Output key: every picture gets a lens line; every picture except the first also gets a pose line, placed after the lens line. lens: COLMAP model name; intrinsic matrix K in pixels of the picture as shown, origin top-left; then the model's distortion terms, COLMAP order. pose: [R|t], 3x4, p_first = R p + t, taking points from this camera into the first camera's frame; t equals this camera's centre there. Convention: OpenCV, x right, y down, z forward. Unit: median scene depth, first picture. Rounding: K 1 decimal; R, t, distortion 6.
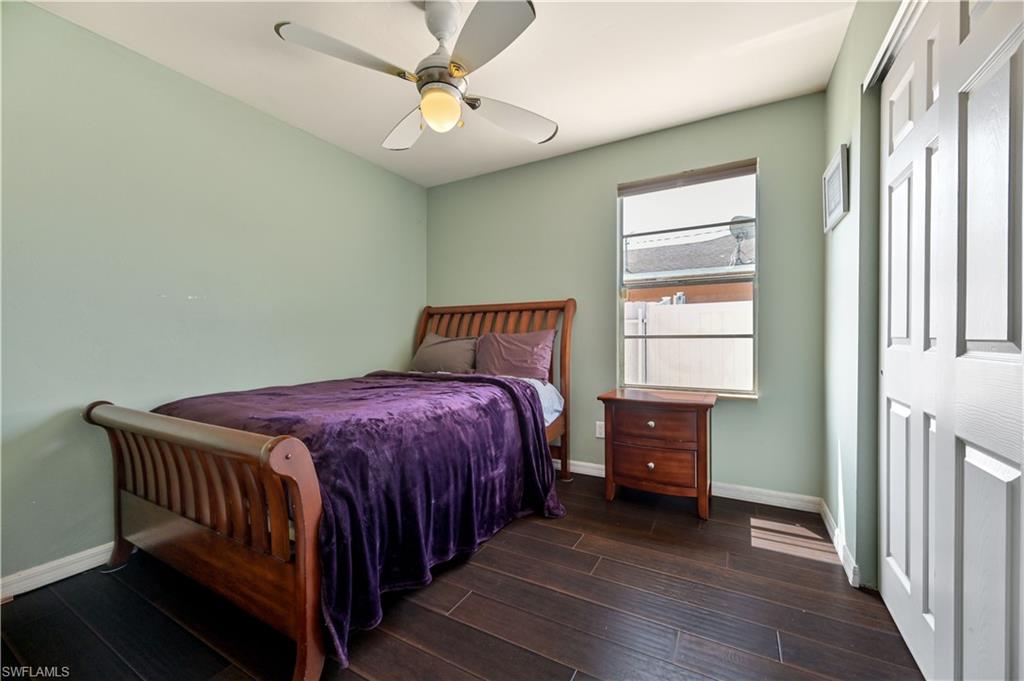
lens RADIAL K [[406.0, 0, 513.0], [0, 406.0, 341.6], [0, 0, 1]] dist [-0.001179, 0.000489]
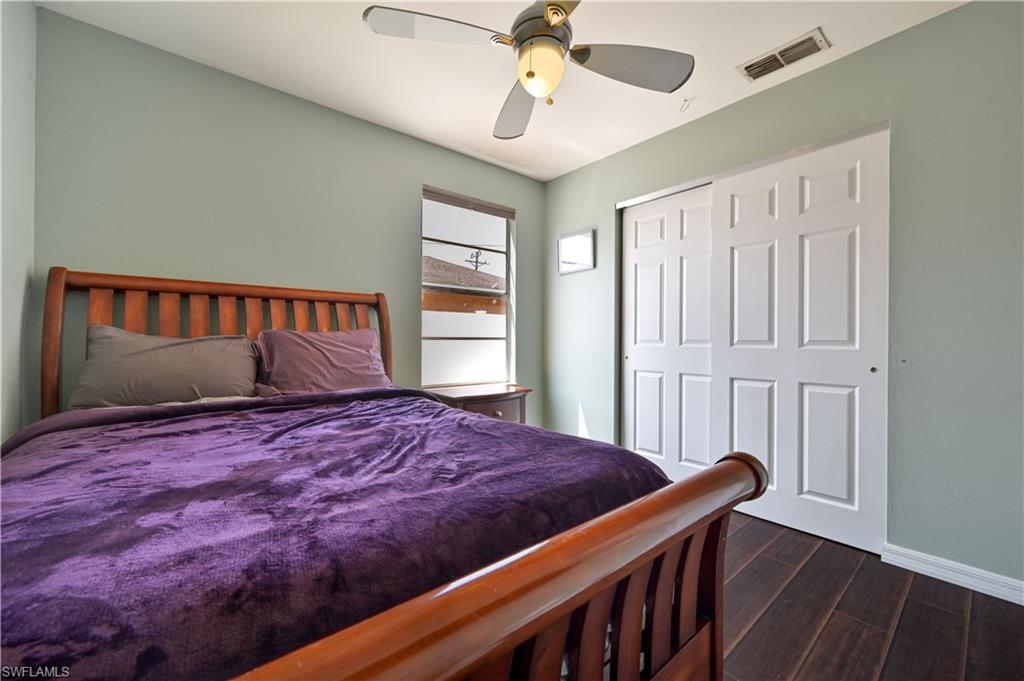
lens RADIAL K [[406.0, 0, 513.0], [0, 406.0, 341.6], [0, 0, 1]] dist [-0.001179, 0.000489]
pose [[0.353845, 0.000217, 0.935304, -0.588913], [0.003472, 0.999993, -0.001546, -0.000848], [-0.935298, 0.003794, 0.353842, 0.438618]]
